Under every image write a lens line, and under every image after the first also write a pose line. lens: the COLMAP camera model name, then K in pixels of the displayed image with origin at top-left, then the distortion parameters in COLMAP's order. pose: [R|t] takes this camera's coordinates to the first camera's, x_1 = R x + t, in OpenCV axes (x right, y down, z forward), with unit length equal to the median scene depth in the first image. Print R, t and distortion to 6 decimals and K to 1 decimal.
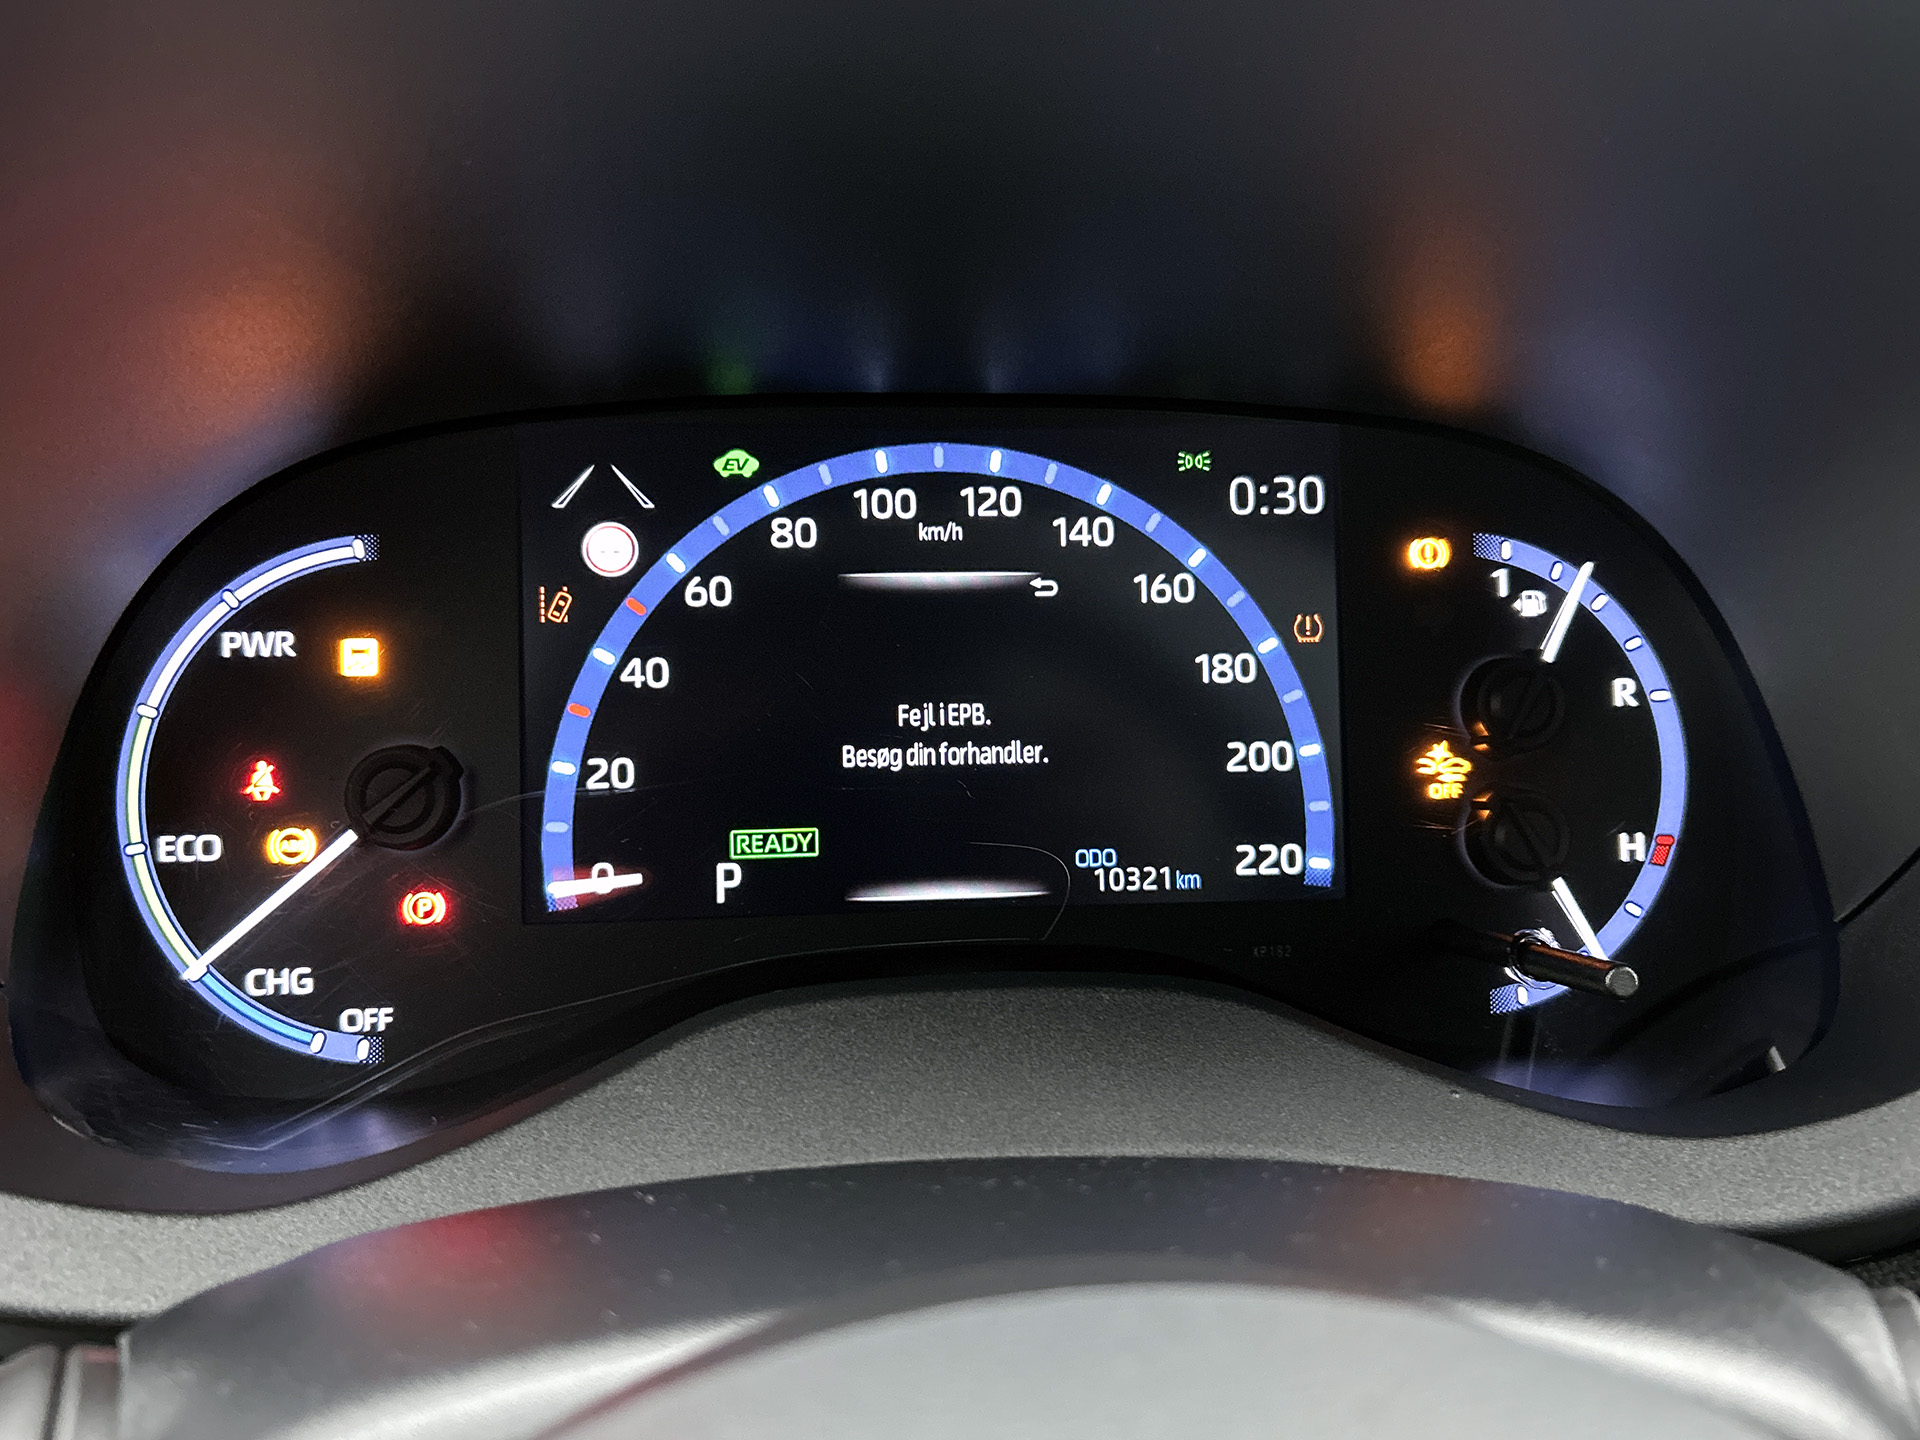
lens RADIAL K [[1615.3, 0, 960.0], [0, 1615.3, 720.0], [0, 0, 1]] dist [0.065619, -0.007443]
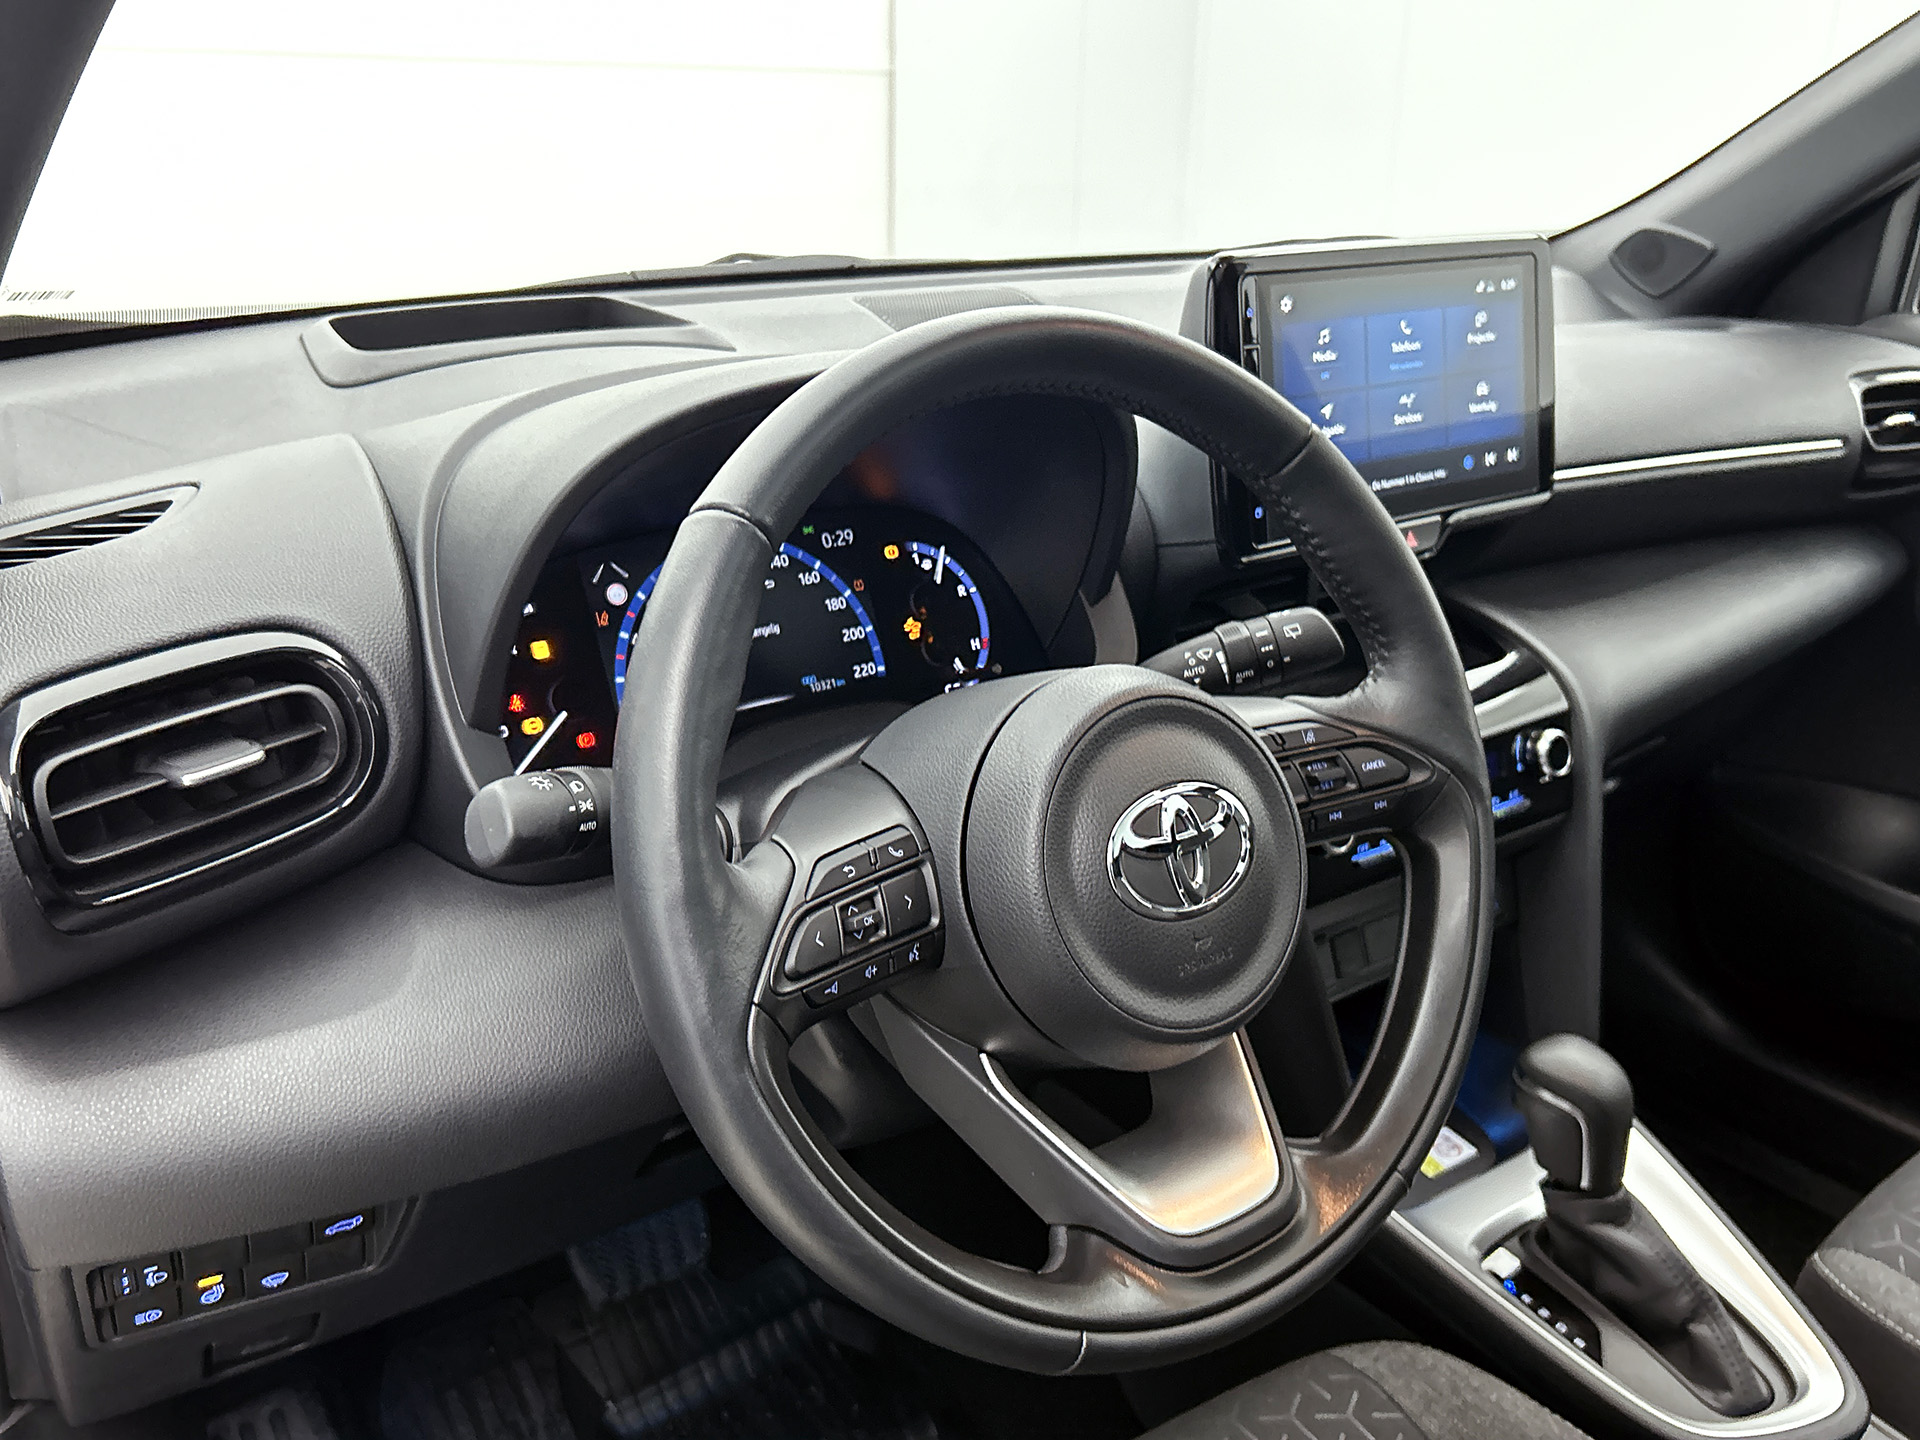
lens RADIAL K [[1615.3, 0, 960.0], [0, 1615.3, 720.0], [0, 0, 1]] dist [0.065619, -0.007443]
pose [[0.863668, -0.191628, 0.466215, -0.957727], [0.199985, 0.979275, 0.032036, 0.113821], [-0.462692, 0.065568, 0.884091, -1.477963]]
